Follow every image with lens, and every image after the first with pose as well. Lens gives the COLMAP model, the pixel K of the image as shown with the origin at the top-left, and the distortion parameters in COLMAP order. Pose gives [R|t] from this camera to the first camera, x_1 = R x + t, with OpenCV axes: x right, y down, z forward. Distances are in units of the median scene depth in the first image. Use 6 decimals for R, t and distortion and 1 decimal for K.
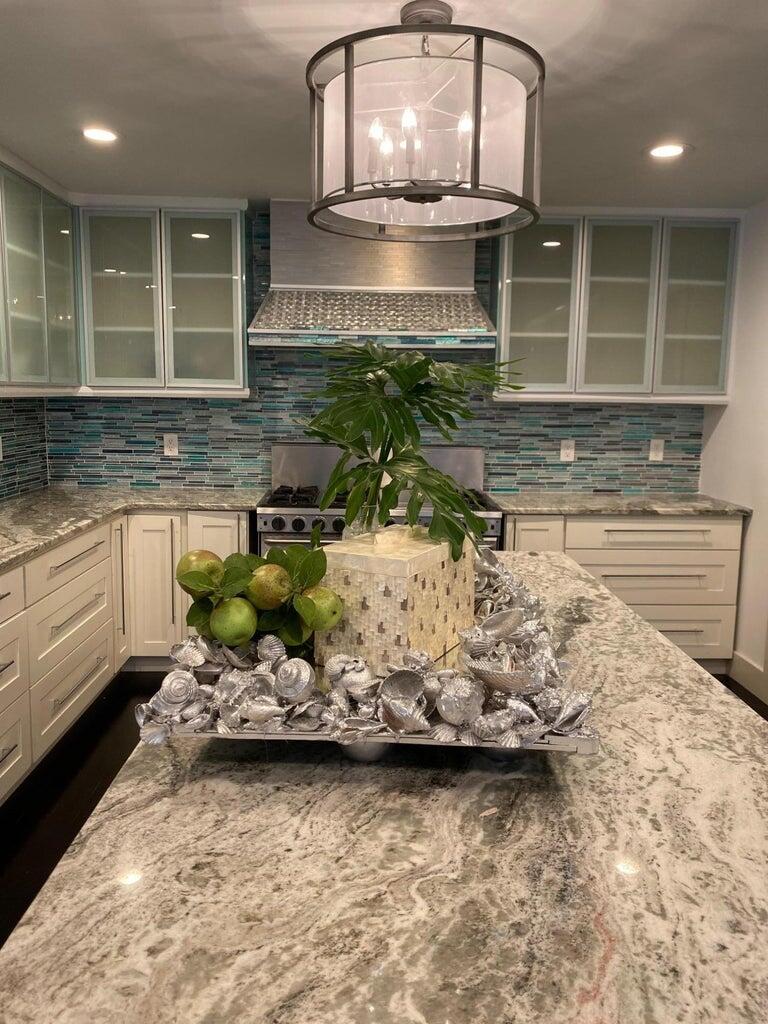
lens RADIAL K [[808.0, 0, 388.9], [0, 808.0, 507.8], [0, 0, 1]] dist [-0.009547, -0.013646]
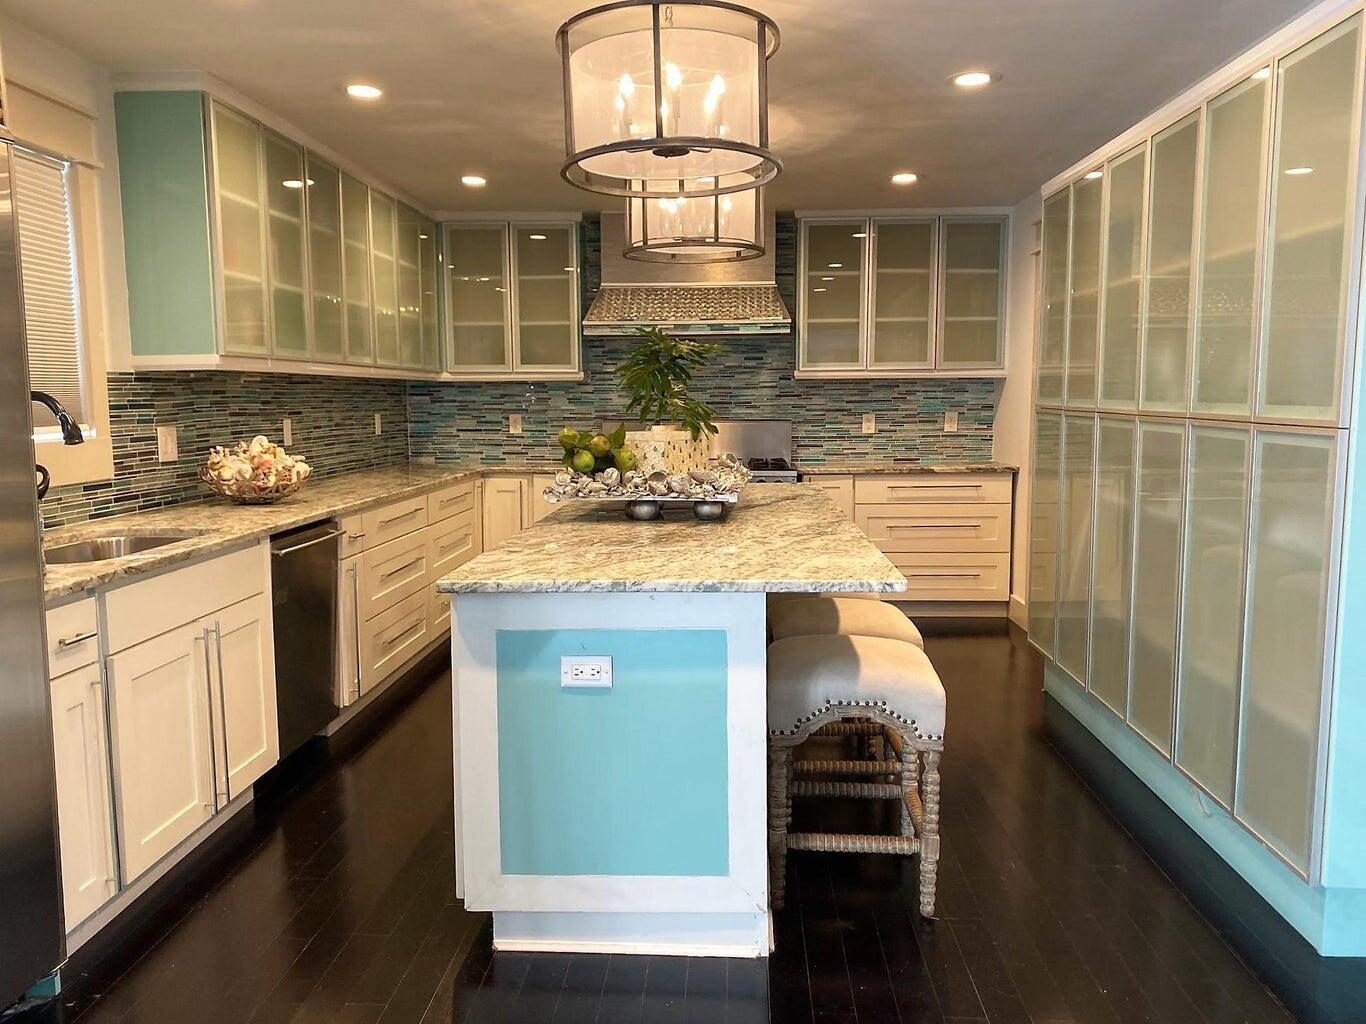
lens RADIAL K [[1077.9, 0, 680.0], [0, 1077.9, 520.0], [0, 0, 1]] dist [-0.009547, -0.013646]
pose [[0.997087, -0.009784, -0.075645, 0.082396], [0.007702, 0.999585, -0.027765, 0.111609], [0.075885, 0.027101, 0.996748, -0.541882]]
